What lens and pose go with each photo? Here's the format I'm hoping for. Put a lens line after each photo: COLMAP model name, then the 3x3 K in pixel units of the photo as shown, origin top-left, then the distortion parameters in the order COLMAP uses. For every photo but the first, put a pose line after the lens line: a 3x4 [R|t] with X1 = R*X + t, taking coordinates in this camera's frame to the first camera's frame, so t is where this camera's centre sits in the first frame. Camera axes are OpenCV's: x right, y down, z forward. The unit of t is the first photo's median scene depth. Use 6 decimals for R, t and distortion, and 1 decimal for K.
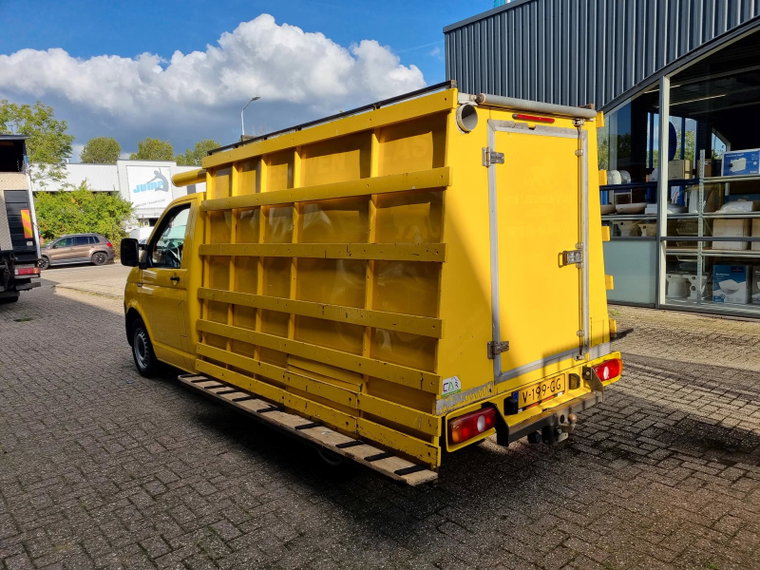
lens RADIAL K [[576.5, 0, 384.9], [0, 576.5, 287.1], [0, 0, 1]] dist [0.014902, 0.006679]
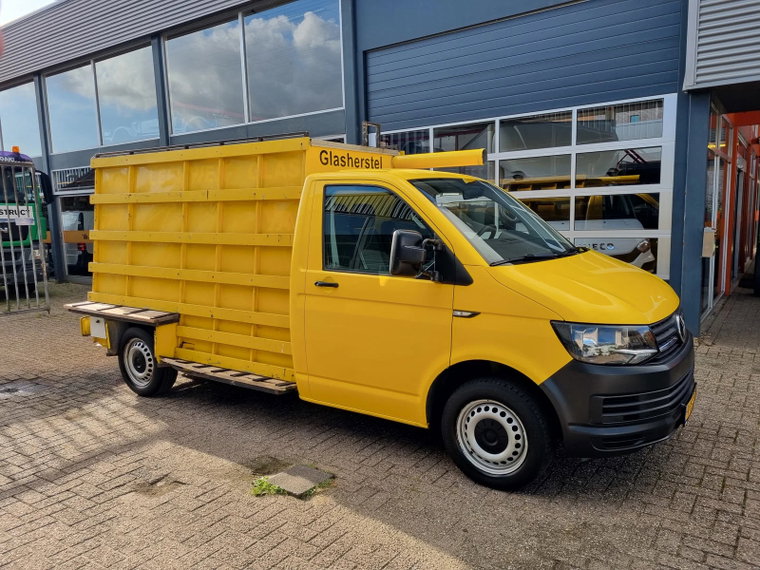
lens RADIAL K [[576.5, 0, 383.4], [0, 576.5, 284.7], [0, 0, 1]] dist [0.014902, 0.006679]
pose [[-0.962191, 0.093074, -0.255982, 0.043051], [0.027715, 0.968383, 0.247924, -0.346034], [0.270963, 0.231455, -0.934349, 2.844127]]
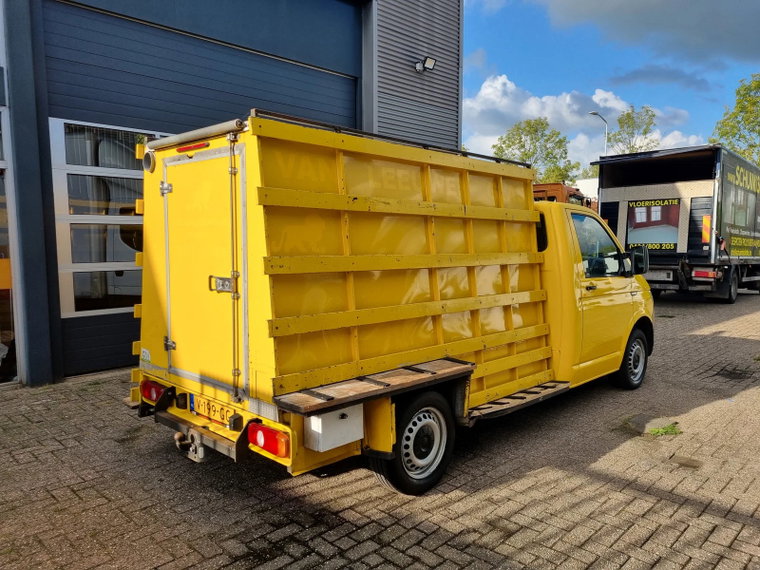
lens RADIAL K [[576.5, 0, 388.6], [0, 576.5, 288.3], [0, 0, 1]] dist [0.014902, 0.006679]
pose [[0.097022, 0.133788, -0.986249, 1.240296], [-0.130321, 0.984100, 0.120676, -0.188830], [0.986713, 0.116821, 0.112914, 1.134016]]
